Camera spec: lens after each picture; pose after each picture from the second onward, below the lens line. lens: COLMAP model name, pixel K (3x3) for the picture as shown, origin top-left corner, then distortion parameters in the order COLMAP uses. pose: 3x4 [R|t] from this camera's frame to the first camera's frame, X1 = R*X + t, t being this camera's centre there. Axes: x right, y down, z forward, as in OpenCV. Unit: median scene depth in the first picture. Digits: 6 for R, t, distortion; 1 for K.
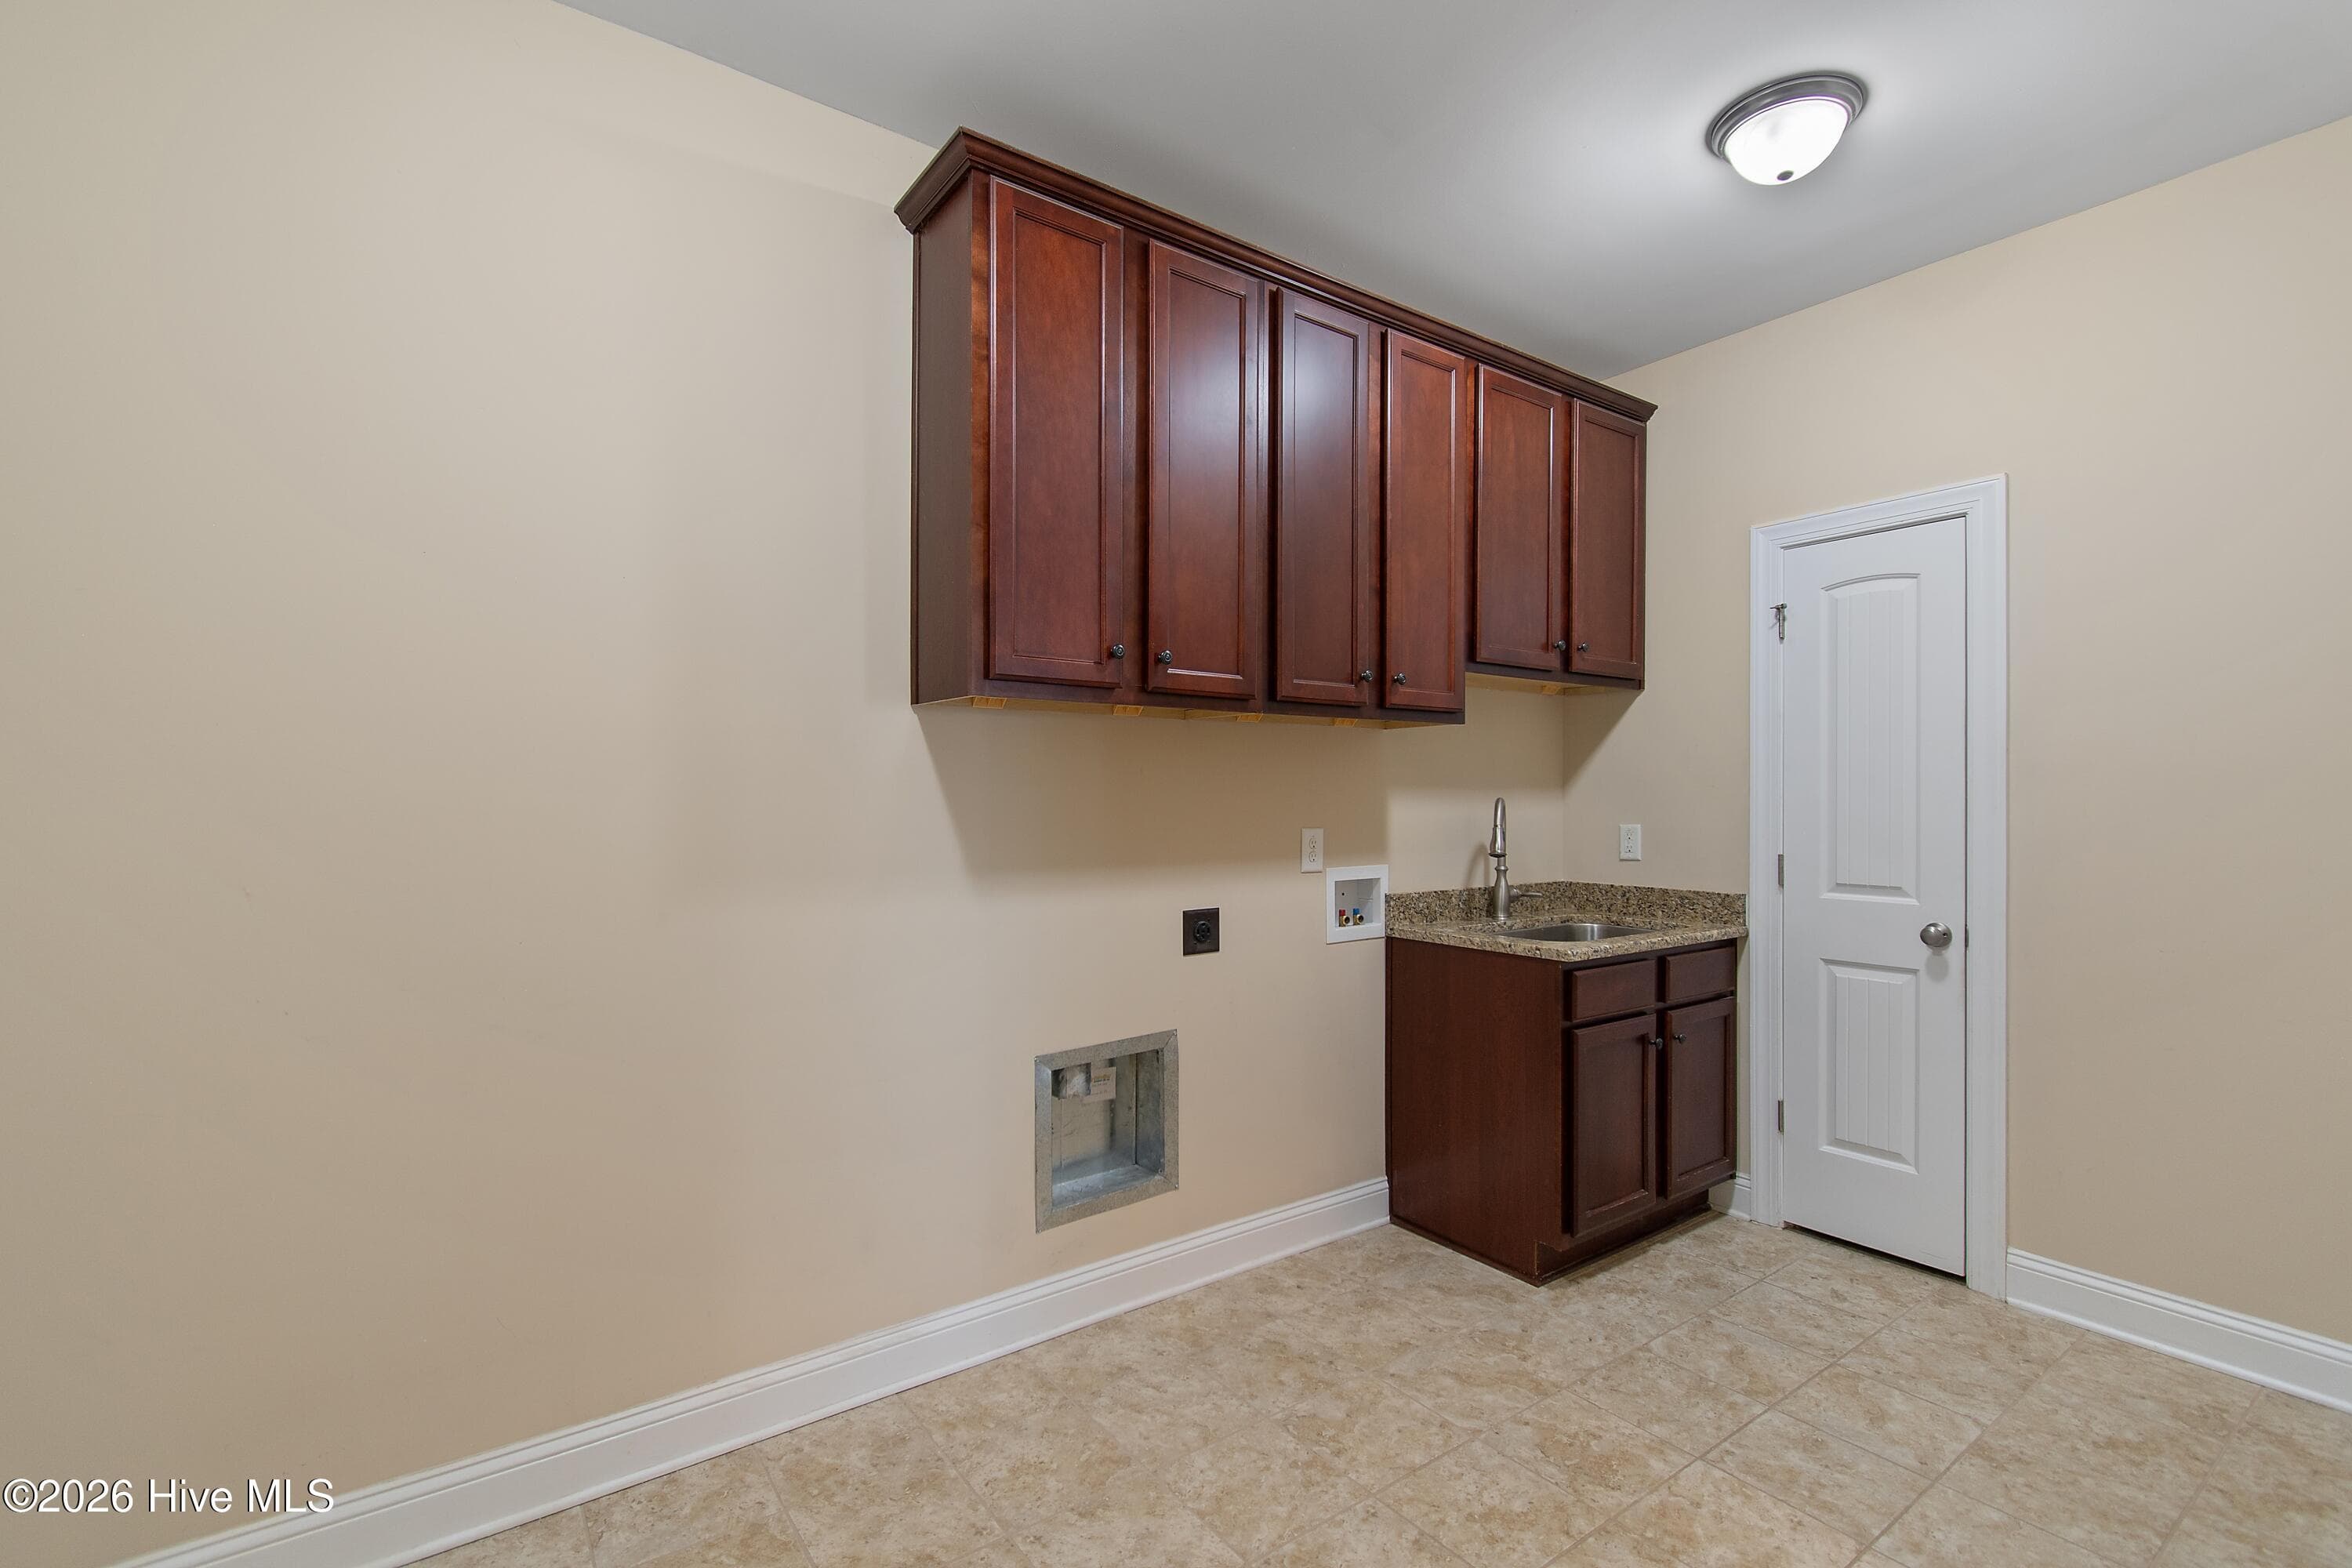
lens RADIAL K [[1045.0, 0, 1177.3], [0, 1045.0, 777.6], [0, 0, 1]] dist [0.002370, -0.000757]
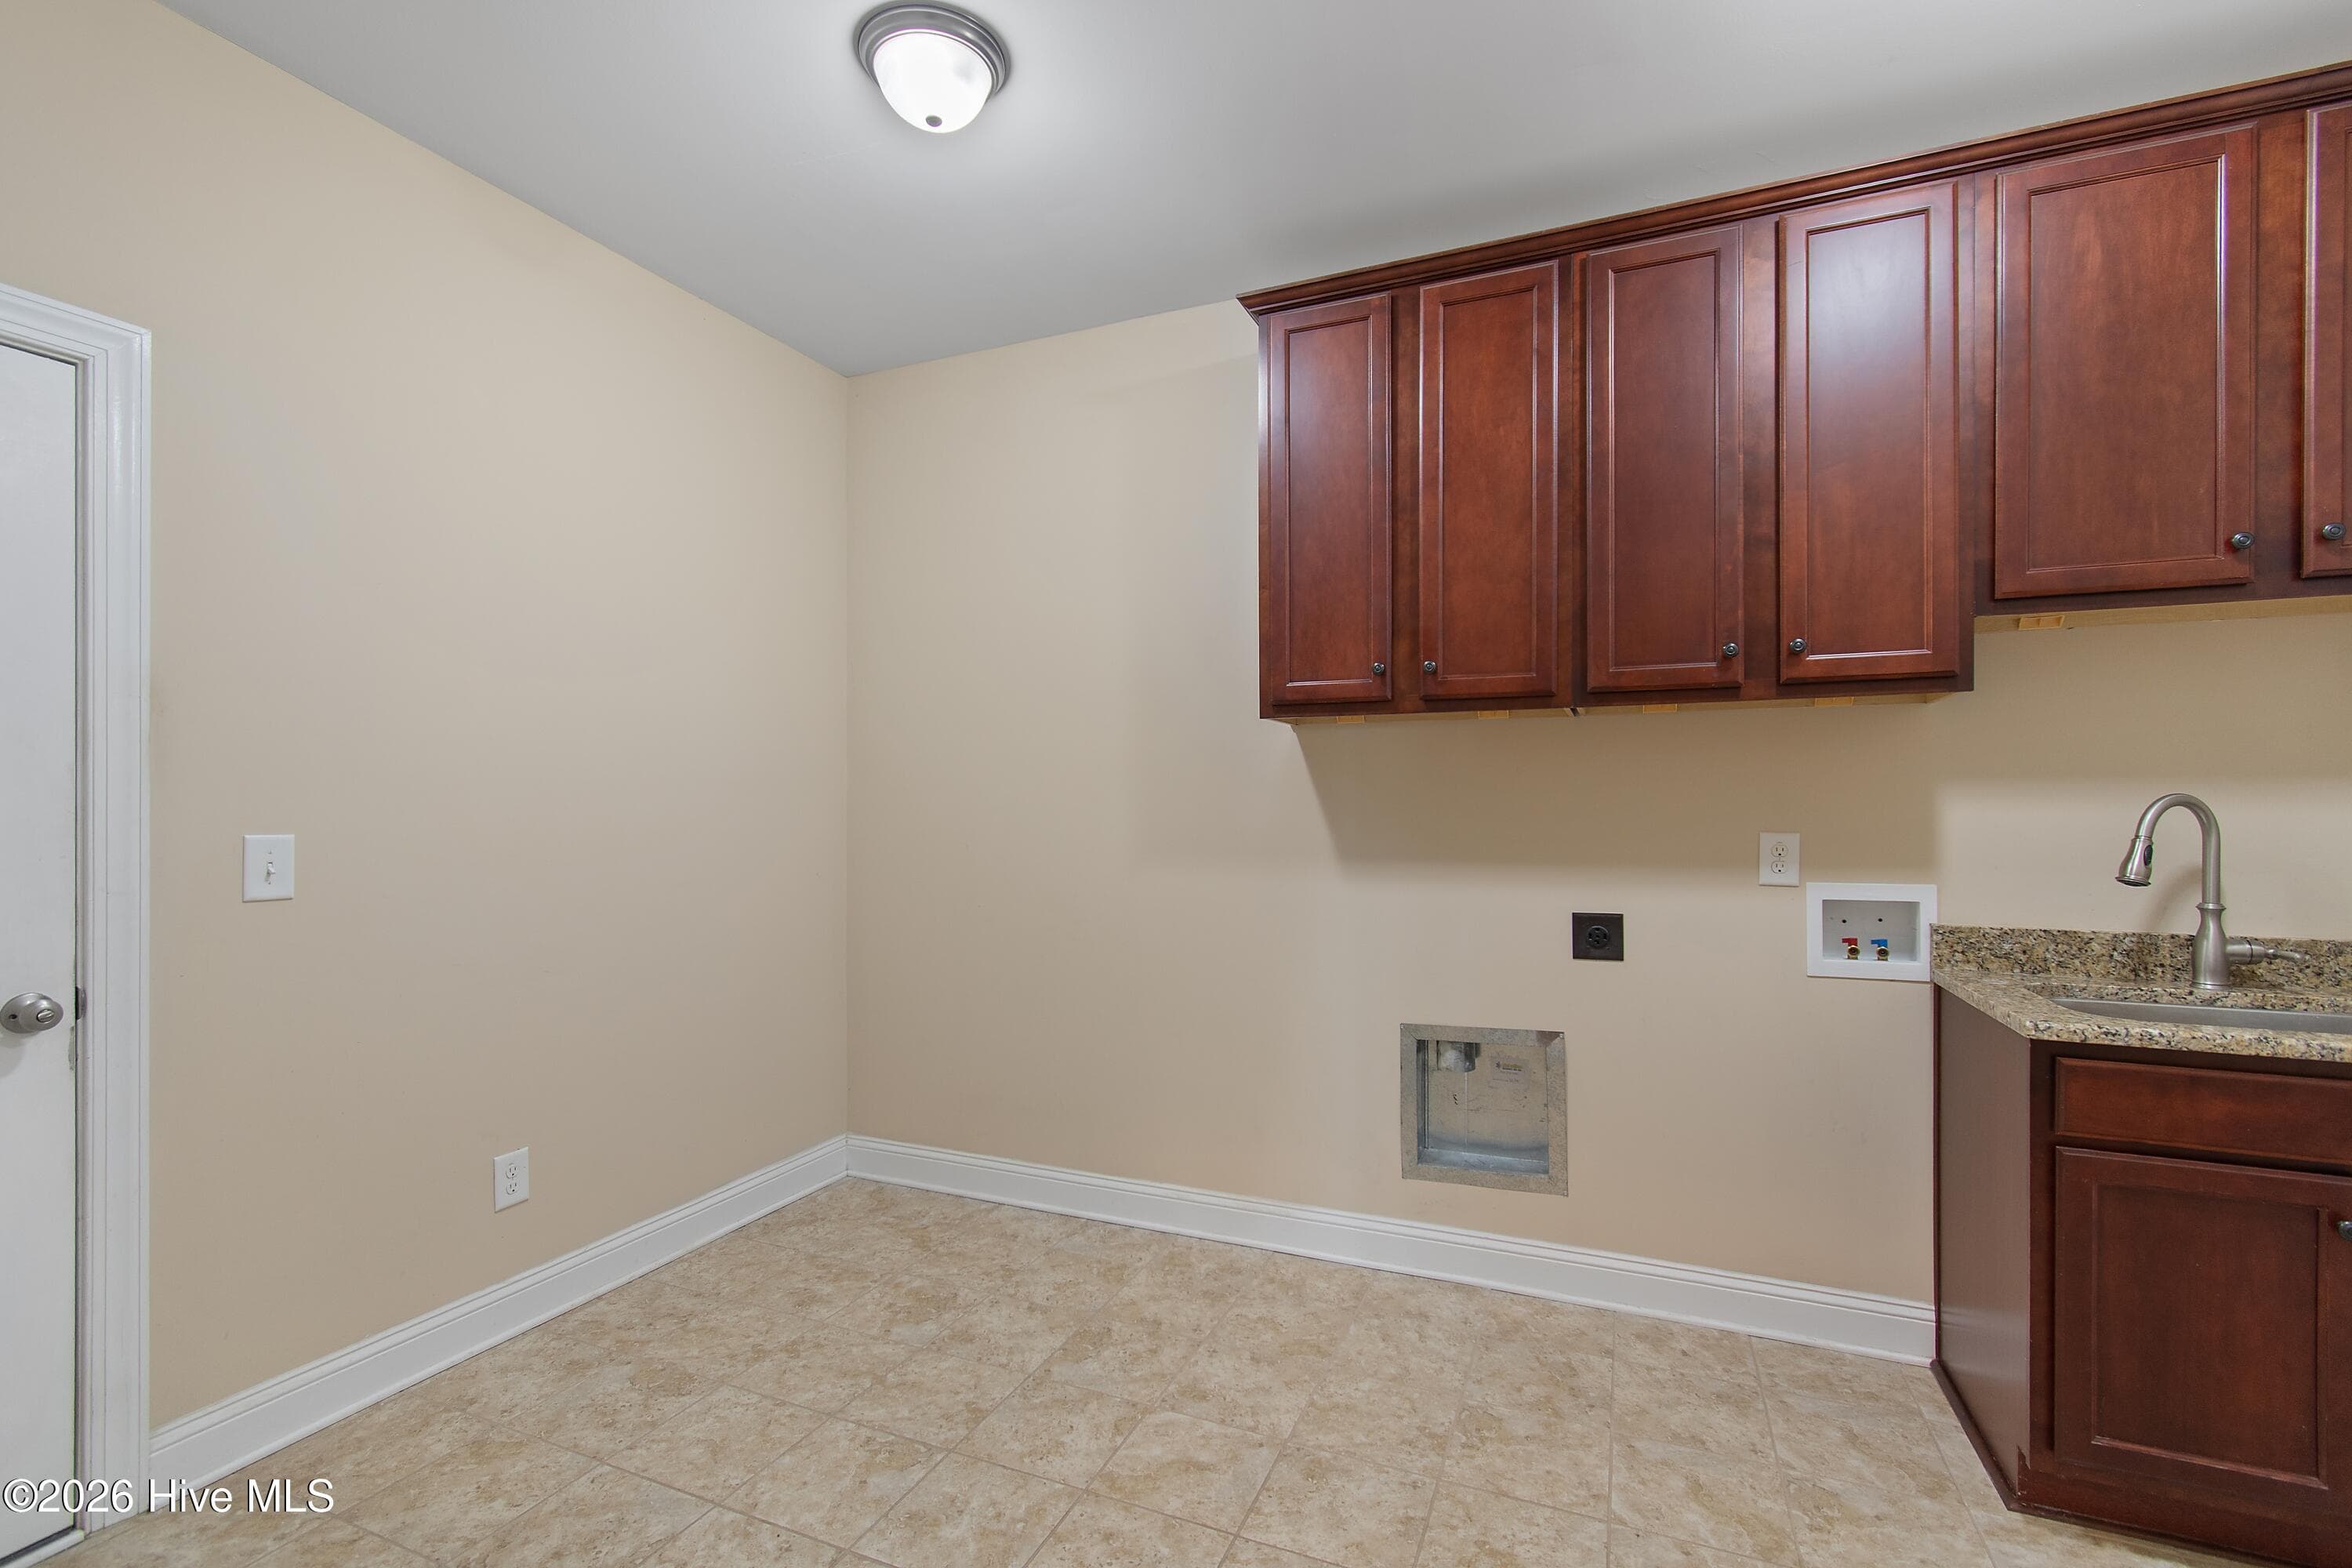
lens RADIAL K [[1045.0, 0, 1177.3], [0, 1045.0, 777.6], [0, 0, 1]] dist [0.002370, -0.000757]
pose [[0.509565, -0.024186, -0.860092, 0.668825], [0.016764, 0.999694, -0.018180, 0.013269], [0.860269, -0.005155, 0.509814, 0.188870]]
